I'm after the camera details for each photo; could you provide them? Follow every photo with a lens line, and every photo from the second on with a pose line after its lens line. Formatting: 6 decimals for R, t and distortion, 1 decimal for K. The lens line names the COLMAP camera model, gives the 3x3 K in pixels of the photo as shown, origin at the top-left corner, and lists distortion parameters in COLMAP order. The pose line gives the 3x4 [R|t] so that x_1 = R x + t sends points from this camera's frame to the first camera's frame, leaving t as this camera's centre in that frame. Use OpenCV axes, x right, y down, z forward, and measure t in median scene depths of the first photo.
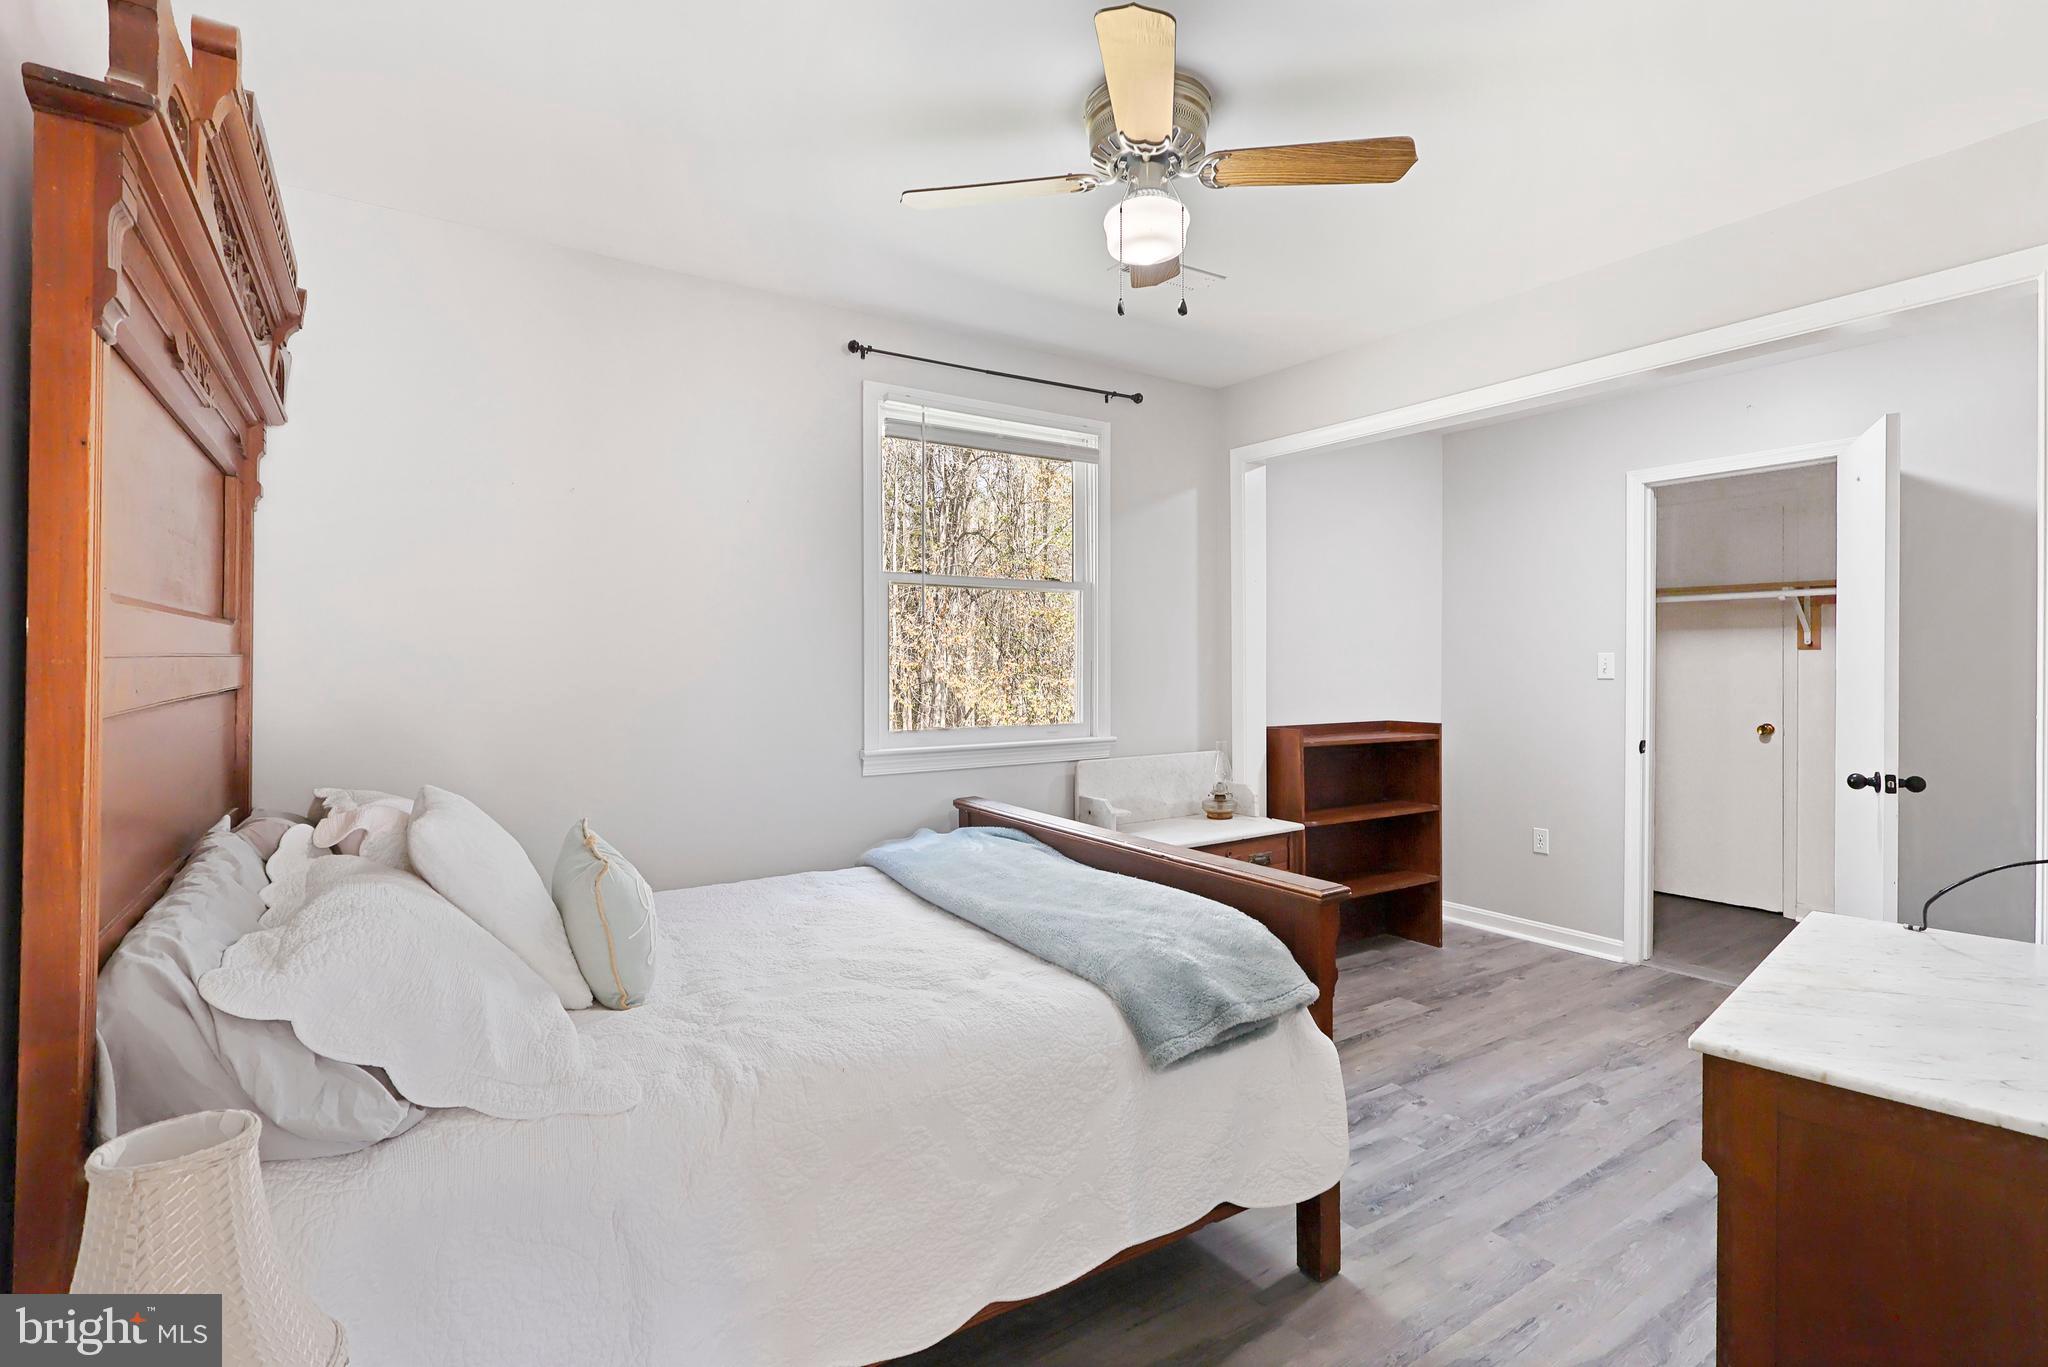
lens RADIAL K [[950.8, 0, 1021.4], [0, 950.8, 671.2], [0, 0, 1]] dist [-0.000123, -0.000562]
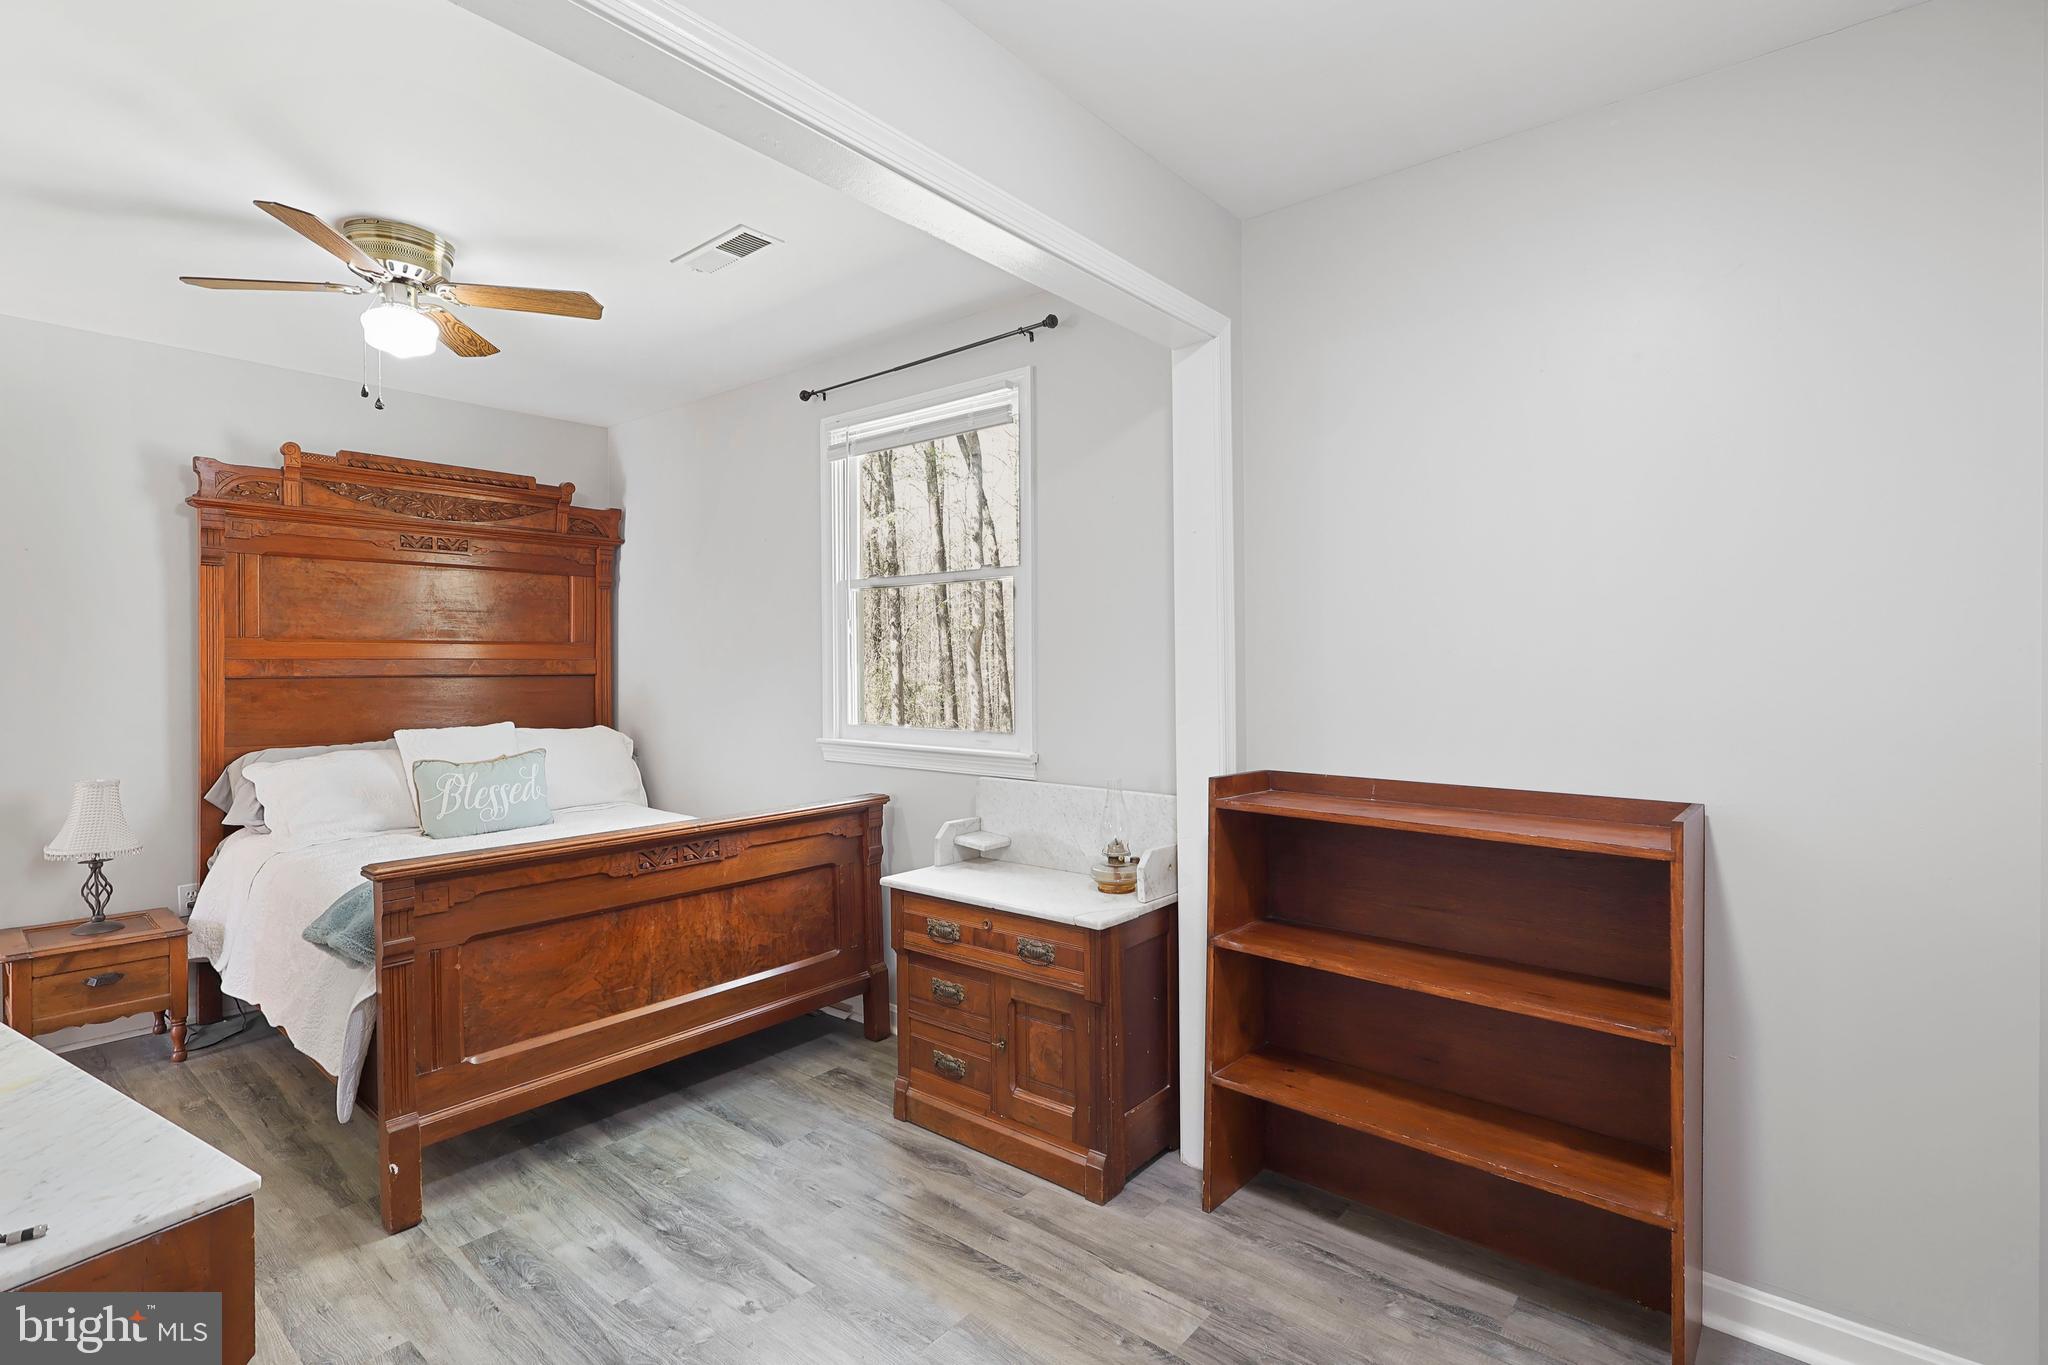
lens RADIAL K [[950.8, 0, 1022.2], [0, 950.8, 667.1], [0, 0, 1]] dist [-0.000123, -0.000562]
pose [[0.299021, 0.015305, -0.954124, 0.881016], [-0.007137, 0.999879, 0.013802, -0.017415], [0.954220, 0.002682, 0.299094, 0.764685]]
